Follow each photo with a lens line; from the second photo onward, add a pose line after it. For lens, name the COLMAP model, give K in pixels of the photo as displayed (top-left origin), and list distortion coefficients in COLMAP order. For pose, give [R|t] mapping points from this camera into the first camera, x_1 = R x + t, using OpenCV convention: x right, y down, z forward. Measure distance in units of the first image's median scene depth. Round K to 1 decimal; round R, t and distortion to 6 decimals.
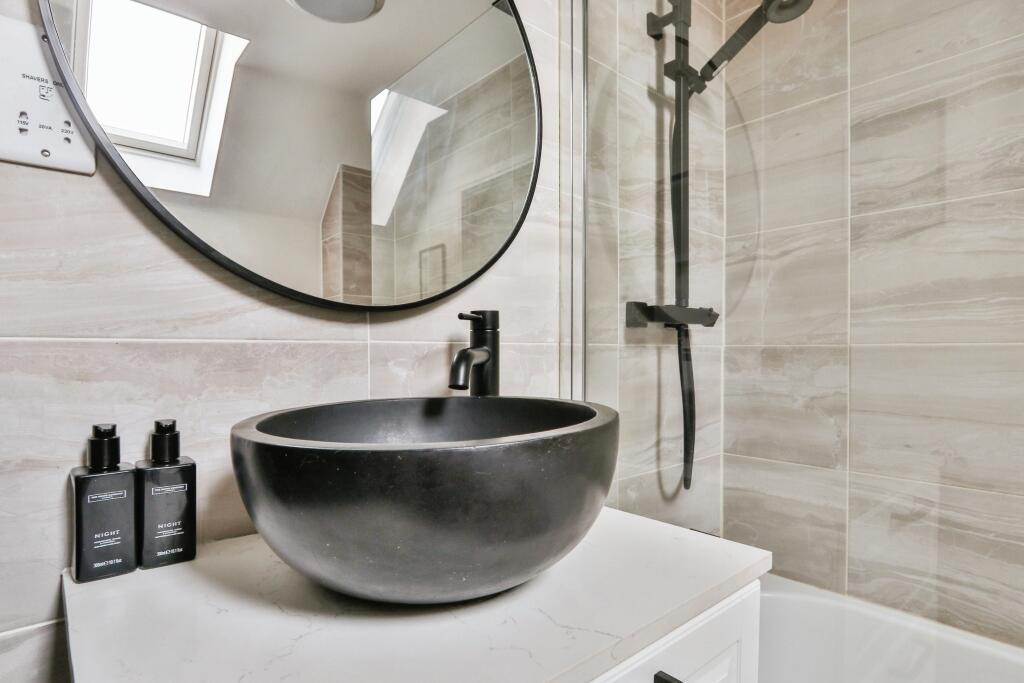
lens RADIAL K [[542.1, 0, 517.1], [0, 542.1, 347.5], [0, 0, 1]] dist [-0.000903, -0.012987]
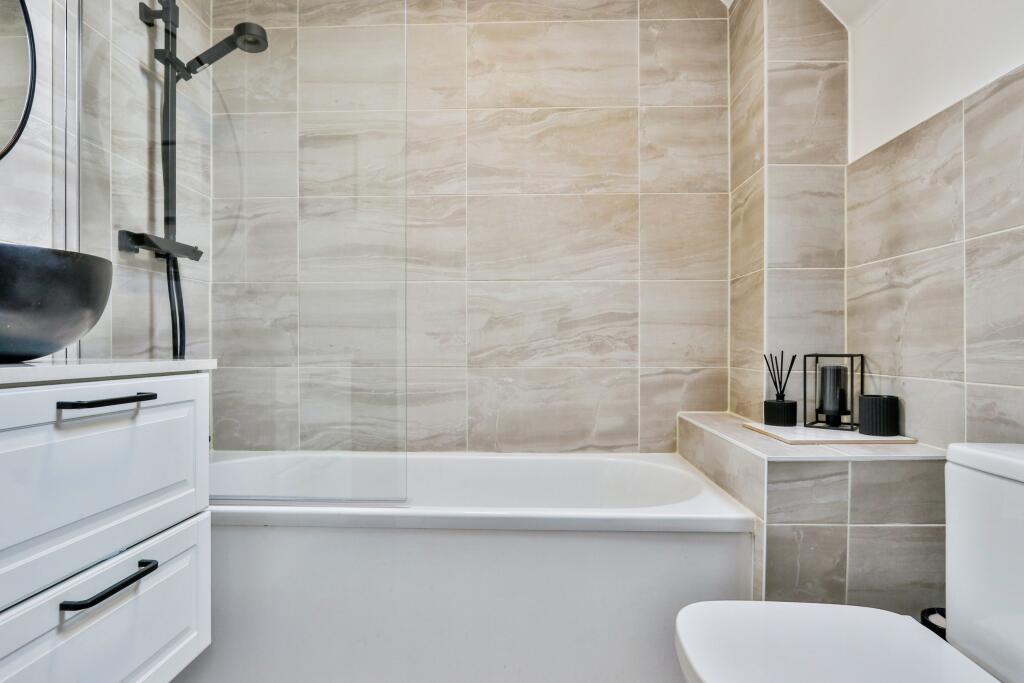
lens RADIAL K [[542.1, 0, 517.1], [0, 542.1, 347.5], [0, 0, 1]] dist [-0.000903, -0.012987]
pose [[0.677175, -0.009576, 0.735760, -0.087628], [0.001000, 0.999926, 0.012093, 0.163298], [-0.735822, -0.007454, 0.677134, -0.484064]]
